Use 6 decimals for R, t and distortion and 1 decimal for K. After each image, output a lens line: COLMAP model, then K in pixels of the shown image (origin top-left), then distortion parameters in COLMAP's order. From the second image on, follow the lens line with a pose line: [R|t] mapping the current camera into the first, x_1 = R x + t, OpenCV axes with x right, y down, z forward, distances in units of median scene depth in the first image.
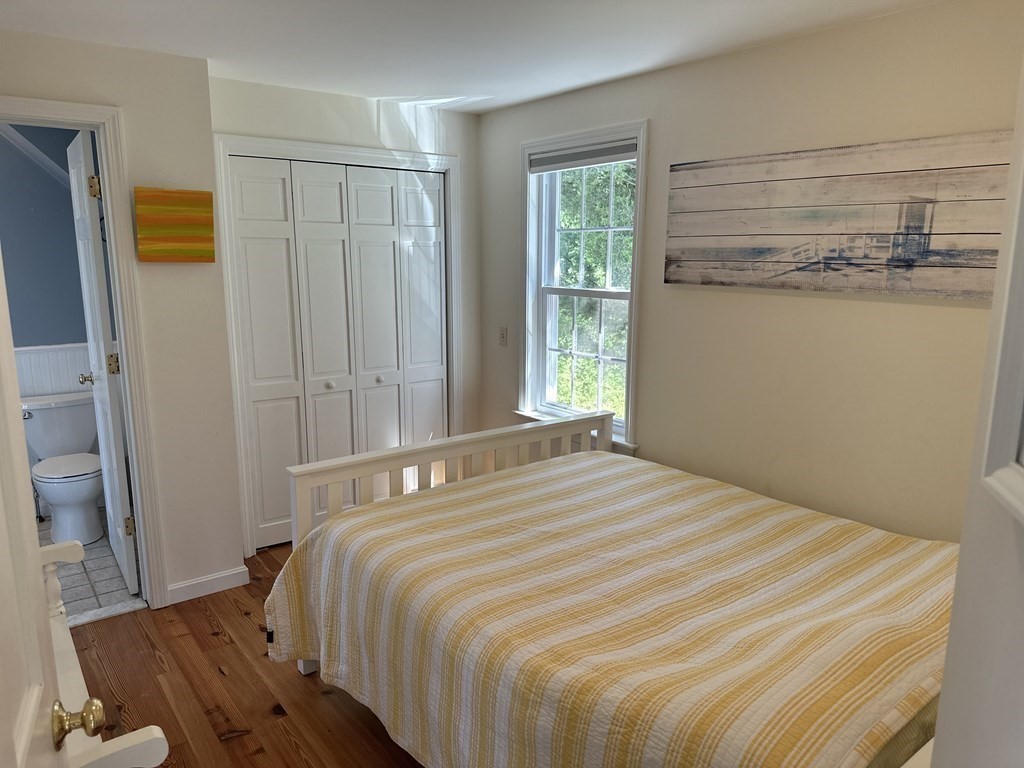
lens RADIAL K [[716.8, 0, 513.5], [0, 716.8, 391.2], [0, 0, 1]] dist [0.030845, -0.010841]
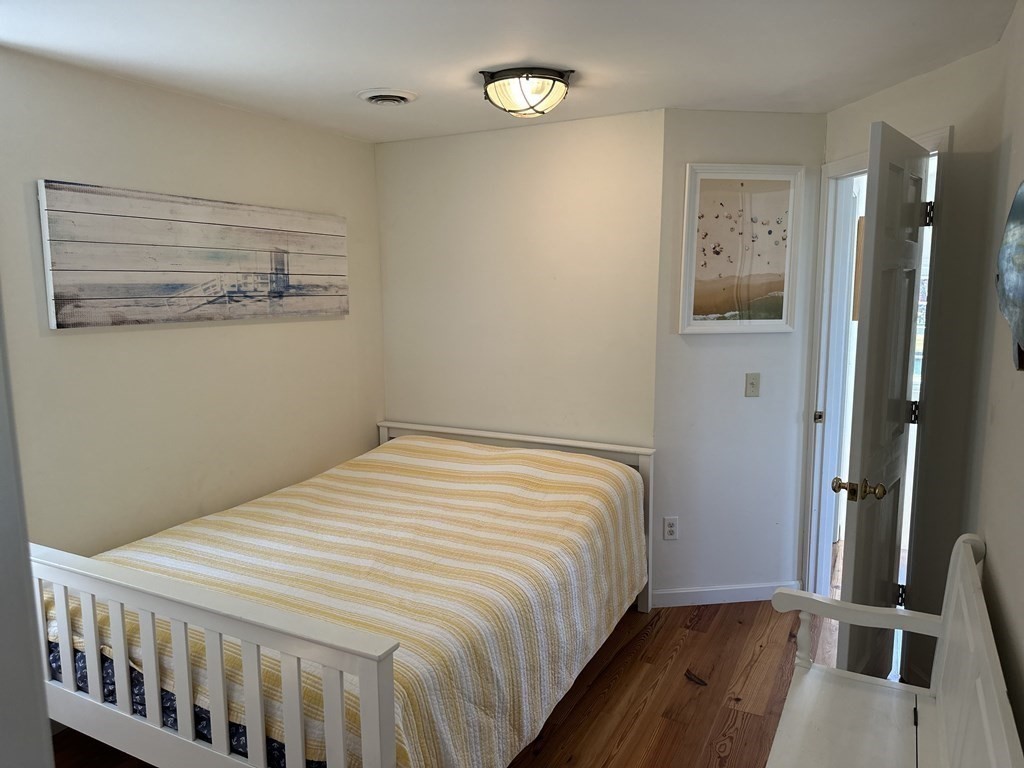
lens RADIAL K [[716.8, 0, 513.9], [0, 716.8, 381.9], [0, 0, 1]] dist [0.030845, -0.010841]
pose [[-0.378085, -0.123026, 0.917560, -0.858125], [0.191923, 0.959182, 0.207690, -0.199143], [-0.905658, 0.254625, -0.339041, 1.014781]]
